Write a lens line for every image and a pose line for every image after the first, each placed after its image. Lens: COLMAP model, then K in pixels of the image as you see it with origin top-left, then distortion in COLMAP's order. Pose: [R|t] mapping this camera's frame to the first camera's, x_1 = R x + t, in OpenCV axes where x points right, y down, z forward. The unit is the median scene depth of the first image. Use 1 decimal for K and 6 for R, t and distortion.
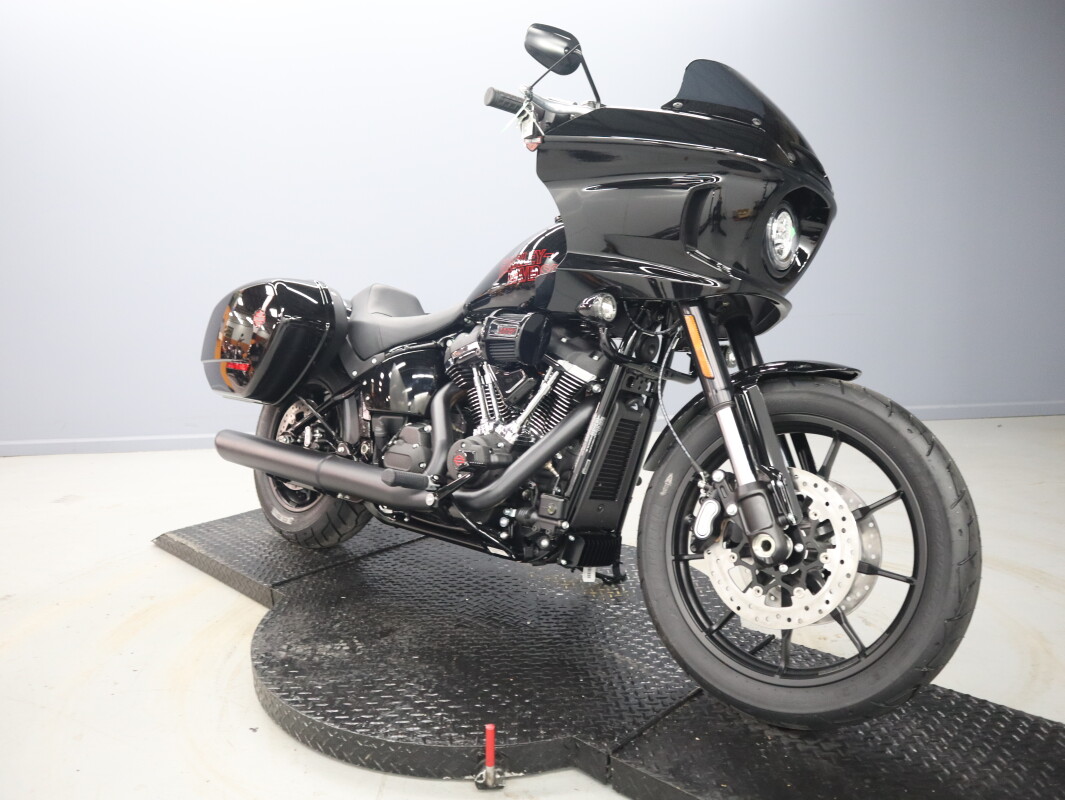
lens RADIAL K [[830.3, 0, 530.0], [0, 830.3, 405.1], [0, 0, 1]] dist [-0.119165, 0.074556]
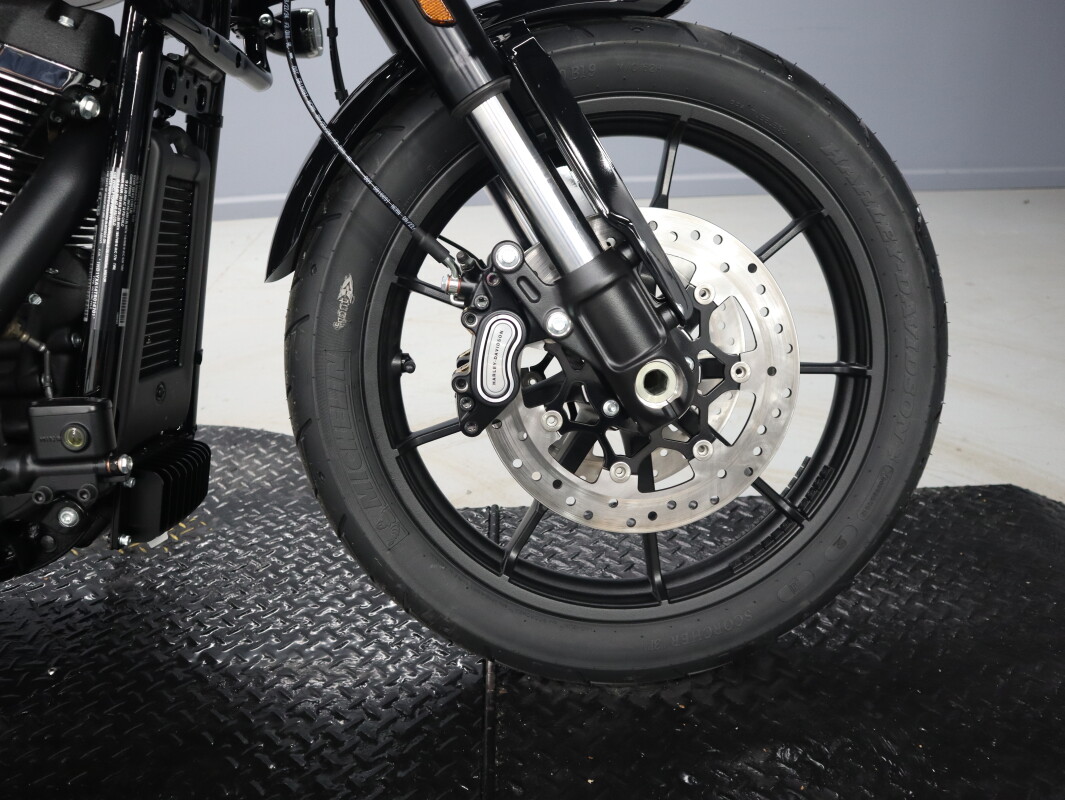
lens RADIAL K [[830.3, 0, 530.0], [0, 830.3, 405.1], [0, 0, 1]] dist [-0.119165, 0.074556]
pose [[0.713434, -0.315108, 0.625874, -0.054855], [0.128636, 0.936901, 0.325068, 0.017445], [-0.688814, -0.151405, 0.708952, 0.613640]]
